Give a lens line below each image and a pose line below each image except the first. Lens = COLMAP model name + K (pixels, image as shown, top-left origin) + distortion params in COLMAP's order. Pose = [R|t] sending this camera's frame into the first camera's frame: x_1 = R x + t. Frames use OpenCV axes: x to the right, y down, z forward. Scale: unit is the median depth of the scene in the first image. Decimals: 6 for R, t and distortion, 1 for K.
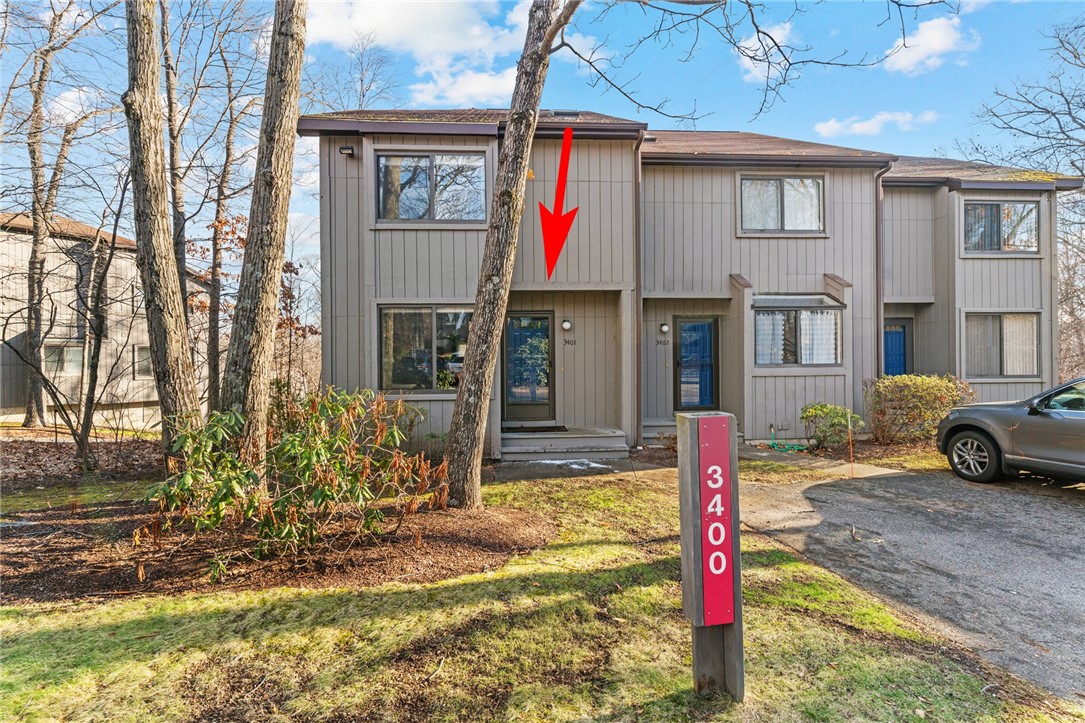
lens RADIAL K [[522.0, 0, 540.3], [0, 522.0, 356.4], [0, 0, 1]] dist [0.003575, -0.000027]
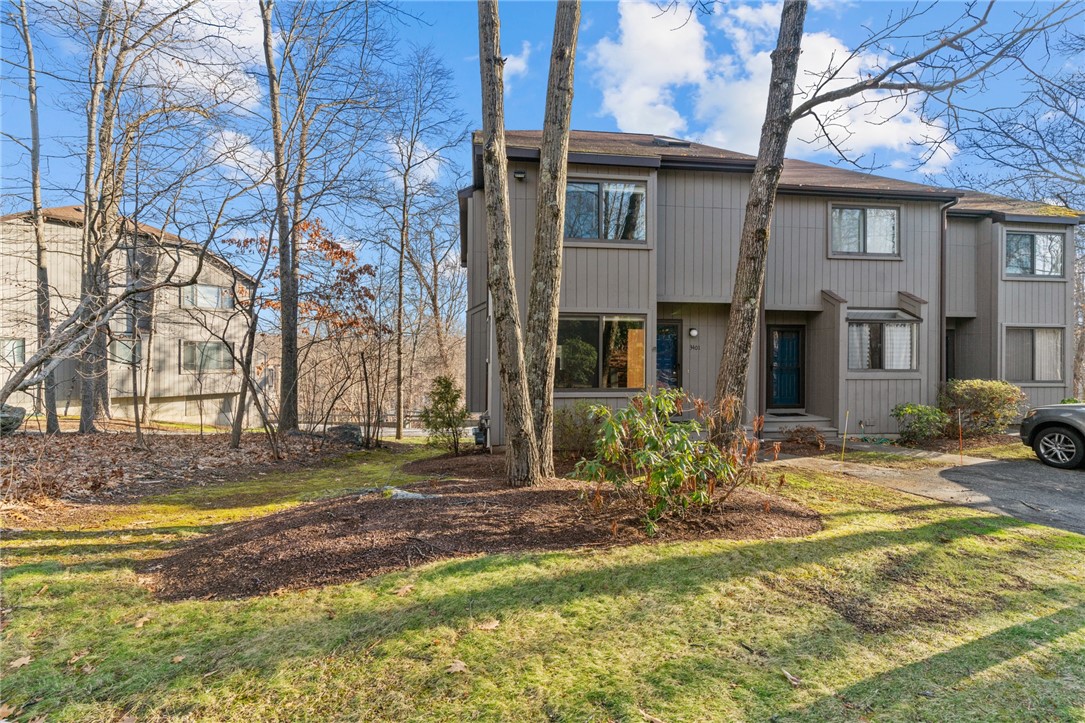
lens RADIAL K [[512.1, 0, 540.2], [0, 512.1, 354.3], [0, 0, 1]] dist [0.004075, -0.000003]
pose [[0.997715, 0.014885, 0.065904, -0.346501], [-0.014874, 0.999889, -0.000657, -0.006663], [-0.065907, -0.000325, 0.997826, -0.090118]]
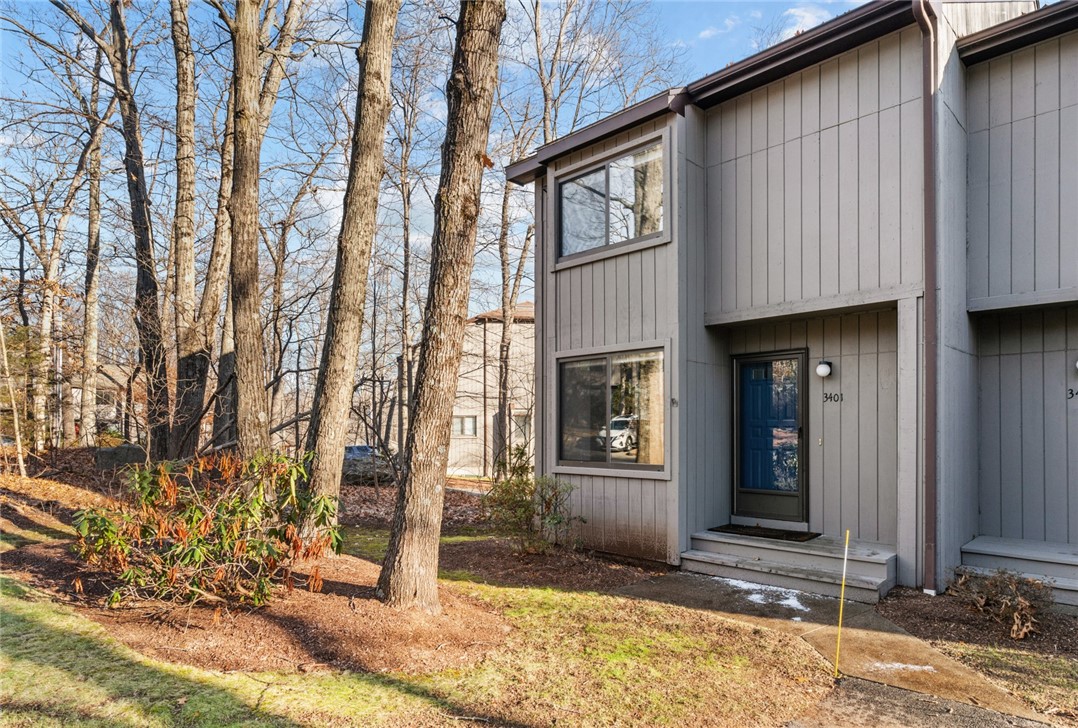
lens RADIAL K [[621.0, 0, 577.9], [0, 621.0, 427.0], [0, 0, 1]] dist [-0.003061, -0.000846]
pose [[0.683942, 0.004429, -0.729523, 0.375560], [-0.005733, 0.999983, 0.000696, 0.008117], [0.729514, 0.003707, 0.683956, 0.280964]]
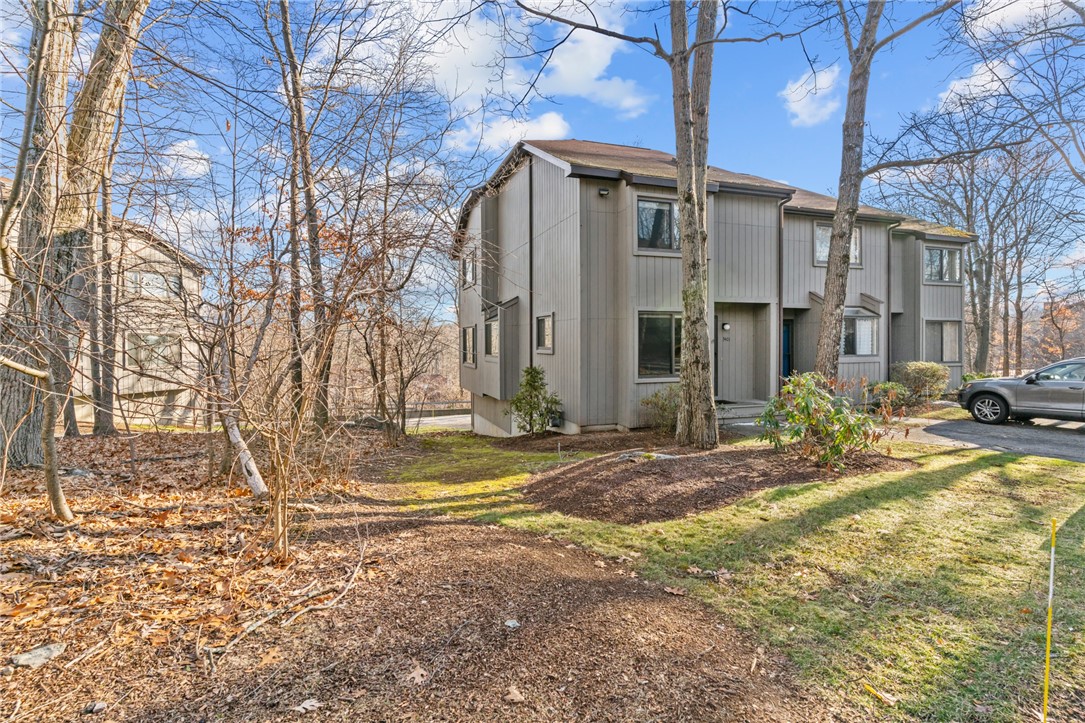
lens RADIAL K [[522.5, 0, 540.5], [0, 522.5, 345.0], [0, 0, 1]] dist [0.003327, 0.000073]
pose [[0.963700, 0.003752, 0.266963, -0.766364], [-0.004602, 0.999986, 0.002560, -0.013034], [-0.266950, -0.003695, 0.963703, -0.189515]]
